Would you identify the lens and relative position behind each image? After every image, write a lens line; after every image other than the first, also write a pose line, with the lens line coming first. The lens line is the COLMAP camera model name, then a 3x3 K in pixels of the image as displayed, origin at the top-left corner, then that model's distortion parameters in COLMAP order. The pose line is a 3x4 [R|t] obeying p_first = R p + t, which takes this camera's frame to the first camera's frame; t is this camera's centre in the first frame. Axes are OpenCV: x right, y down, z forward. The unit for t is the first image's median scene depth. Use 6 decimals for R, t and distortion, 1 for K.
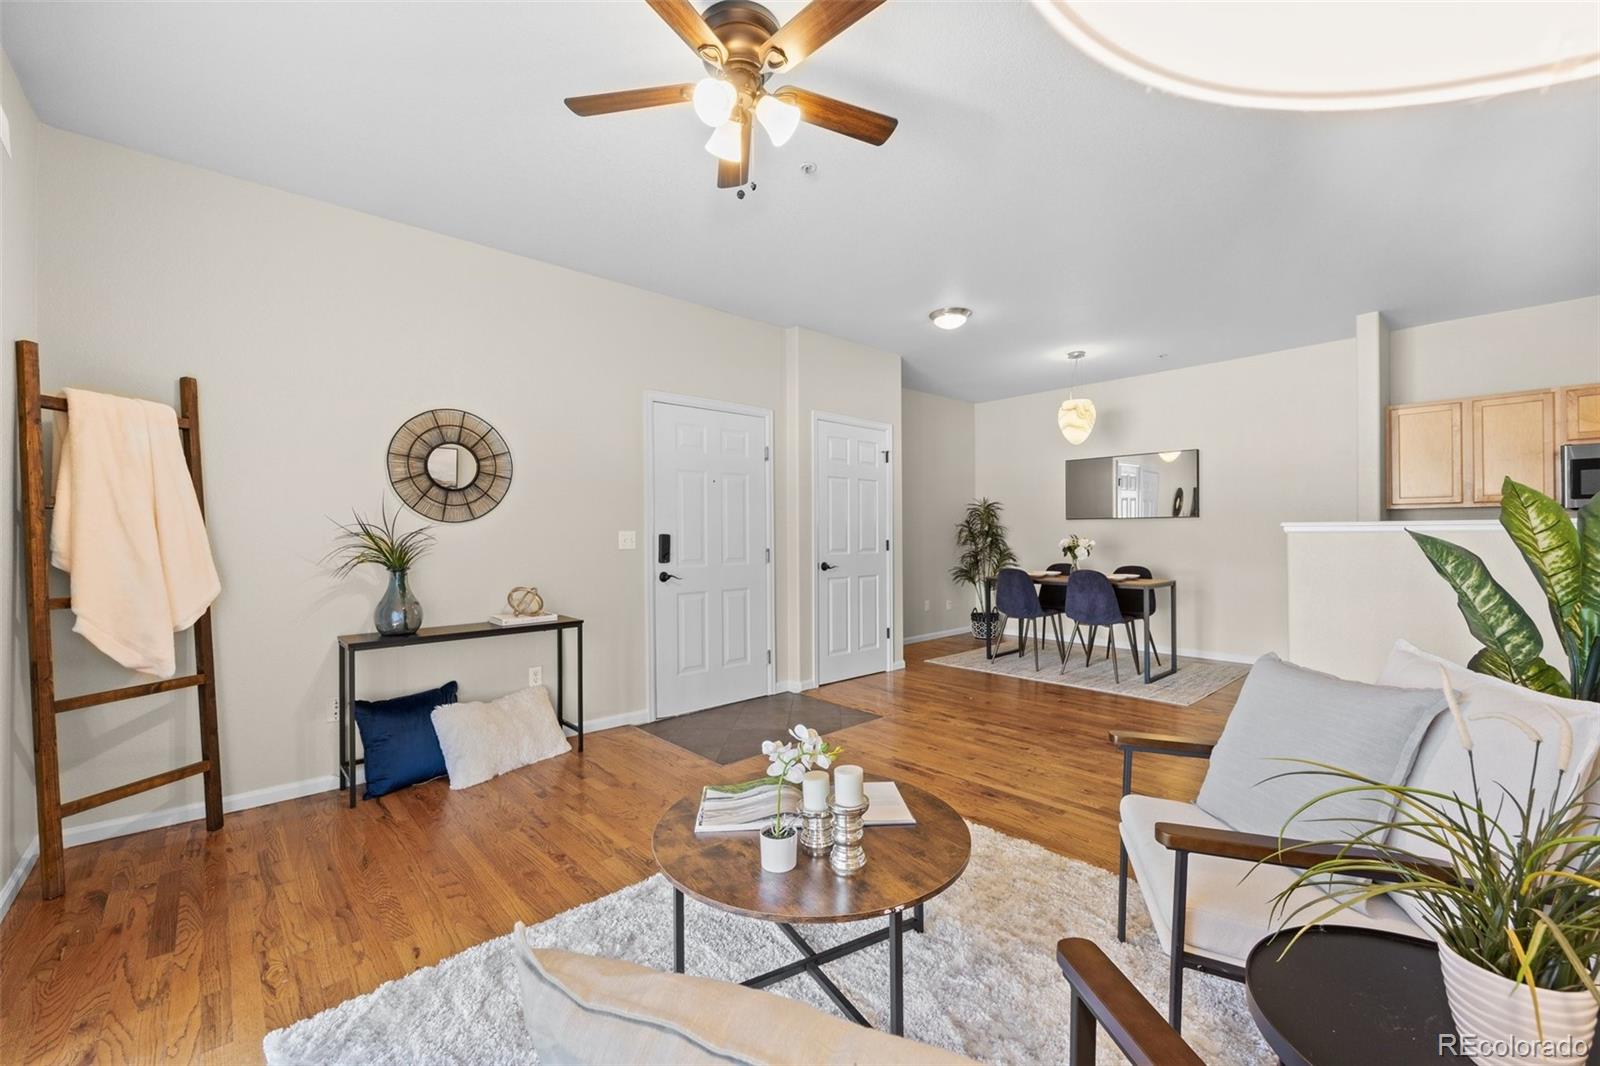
lens RADIAL K [[640.1, 0, 798.9], [0, 640.1, 530.8], [0, 0, 1]] dist [-0.004084, 0.000167]
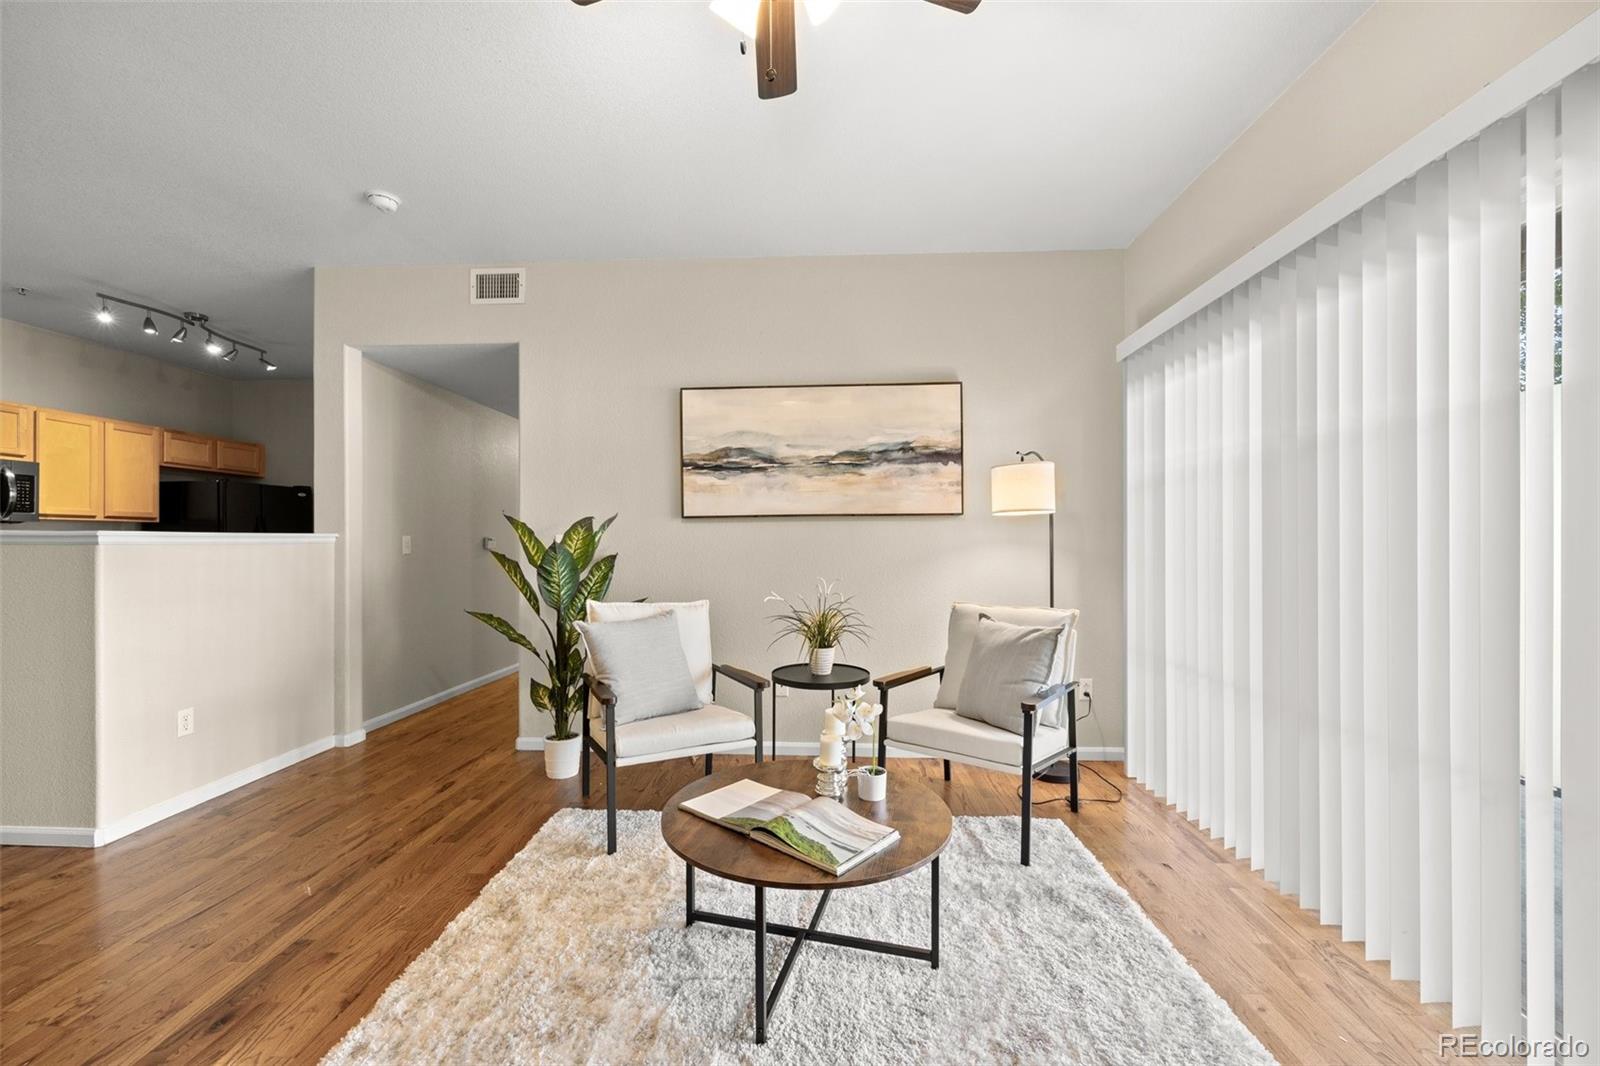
lens RADIAL K [[640.1, 0, 796.8], [0, 640.1, 541.7], [0, 0, 1]] dist [-0.004084, 0.000167]
pose [[-0.703051, 0.005249, 0.711120, -0.360155], [0.002512, 0.999985, -0.004898, 0.006406], [-0.711135, -0.001657, -0.703054, 0.858241]]
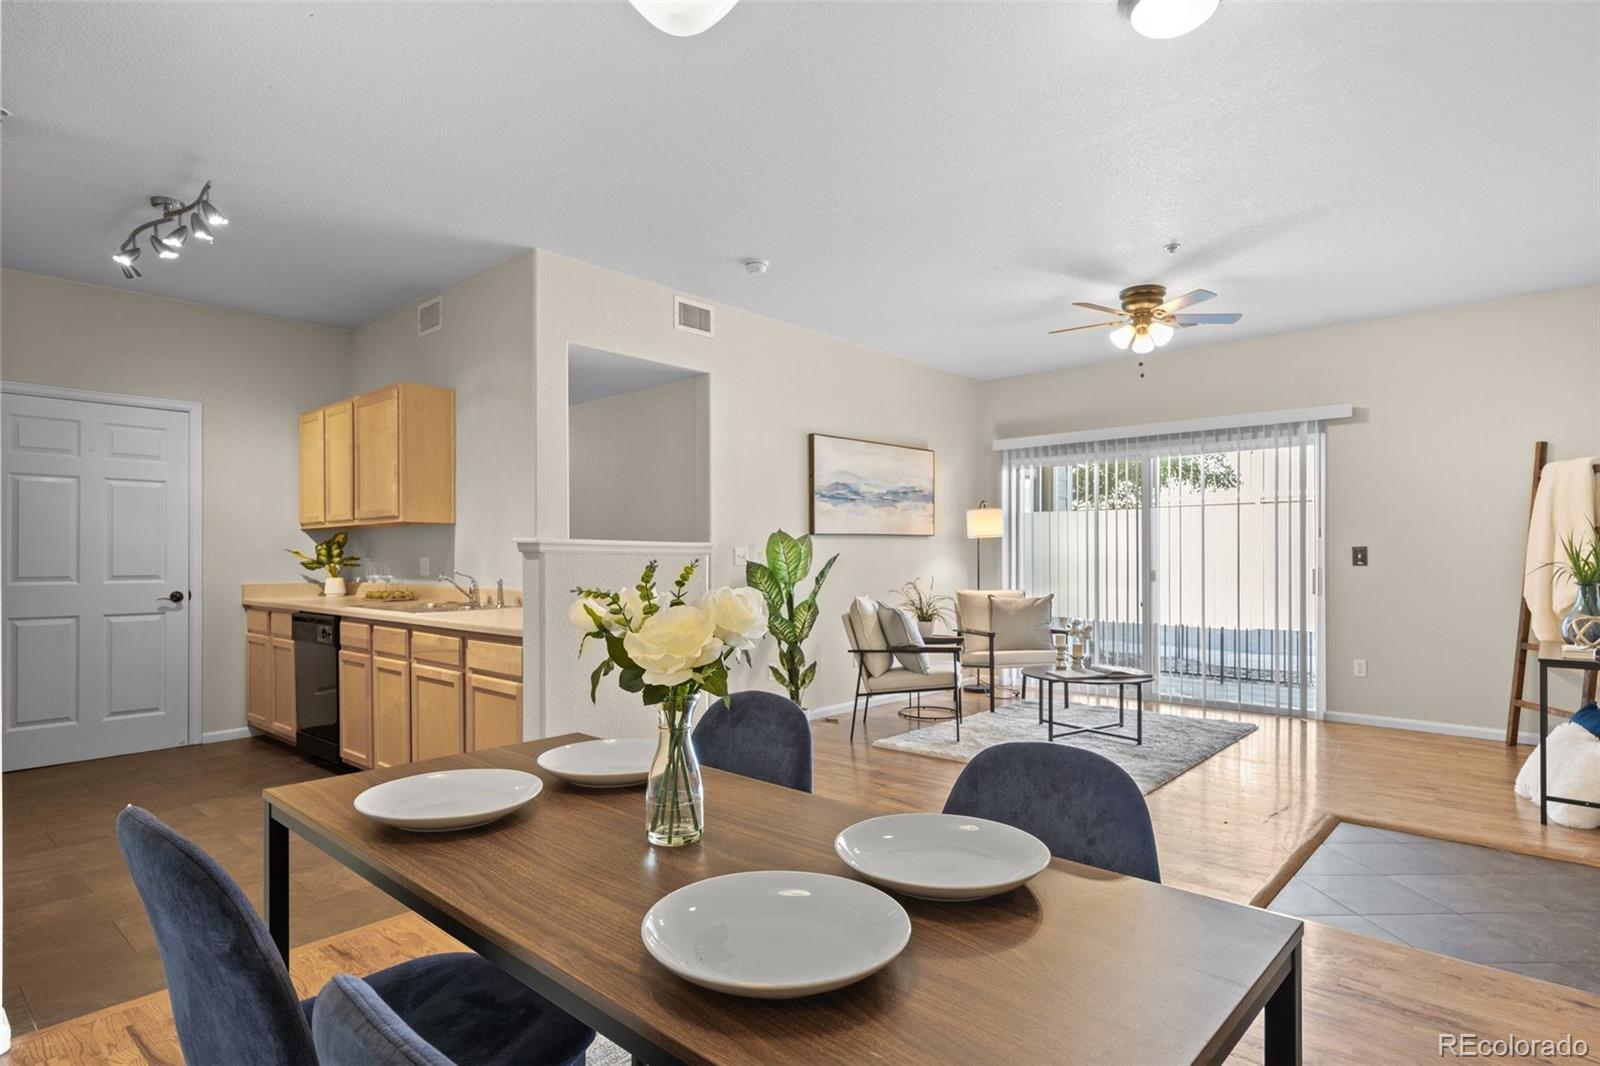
lens RADIAL K [[858.5, 0, 799.4], [0, 858.5, 553.8], [0, 0, 1]] dist [0.017929, -0.001136]
pose [[-0.994882, 0.006809, -0.100813, 0.687228], [0.007099, 0.999972, -0.002521, 0.005751], [0.100793, -0.003224, -0.994902, 1.994608]]
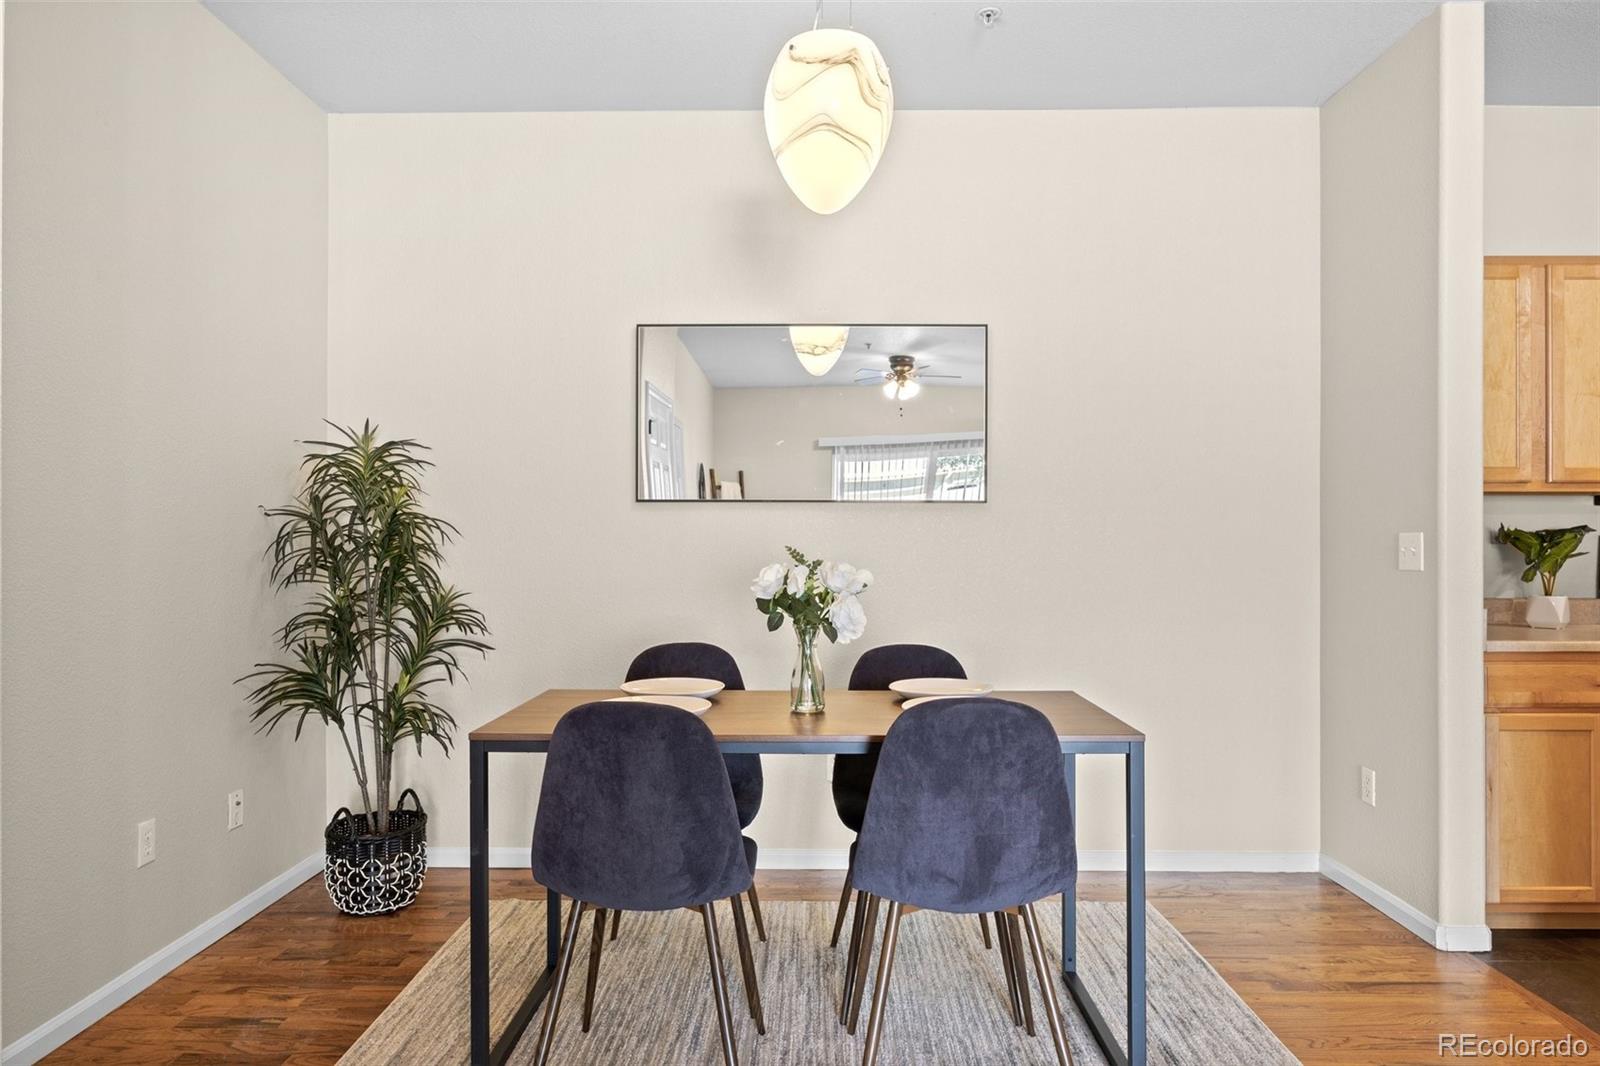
lens RADIAL K [[995.4, 0, 793.0], [0, 995.4, 542.3], [0, 0, 1]] dist [-0.001624, -0.000614]
pose [[0.689597, 0.007744, 0.724152, 0.201429], [-0.007433, 0.999966, -0.003615, 0.009075], [-0.724155, -0.002890, 0.689631, 1.170464]]
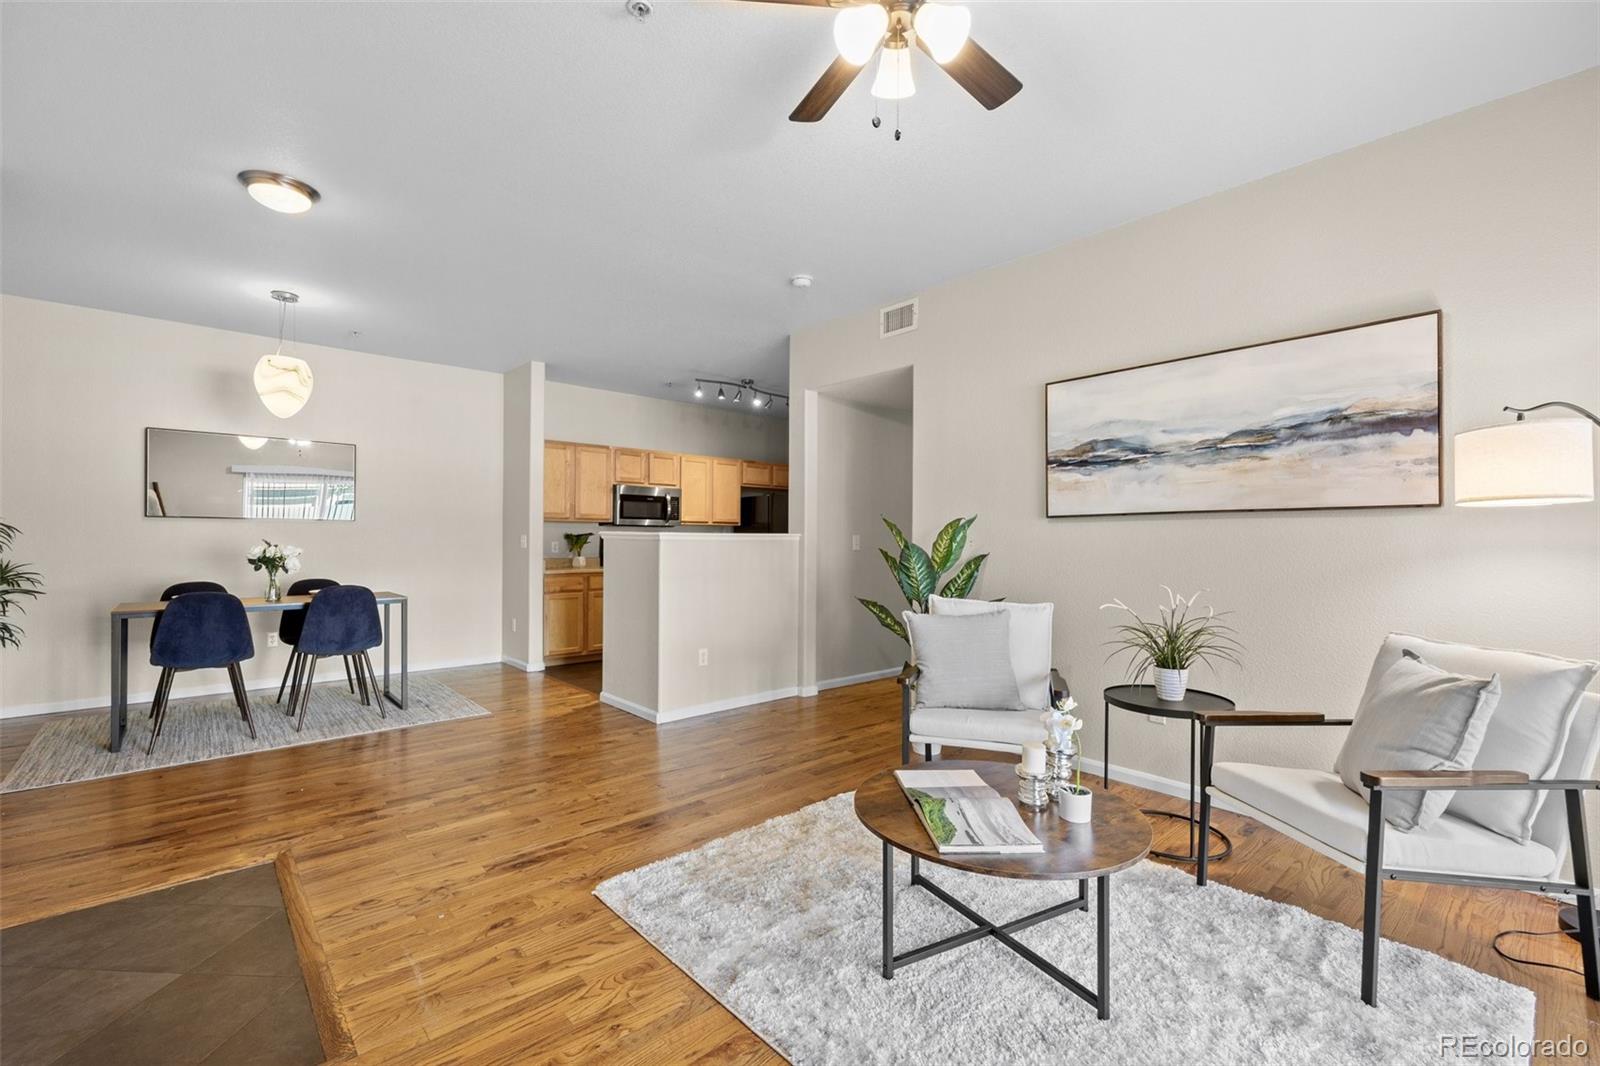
lens RADIAL K [[685.9, 0, 798.3], [0, 685.9, 538.8], [0, 0, 1]] dist [0.010836, 0.000088]
pose [[0.013454, 0.005845, 0.999892, -0.566983], [-0.010340, 0.999930, -0.005706, 0.005471], [-0.999856, -0.010262, 0.013514, 0.641392]]
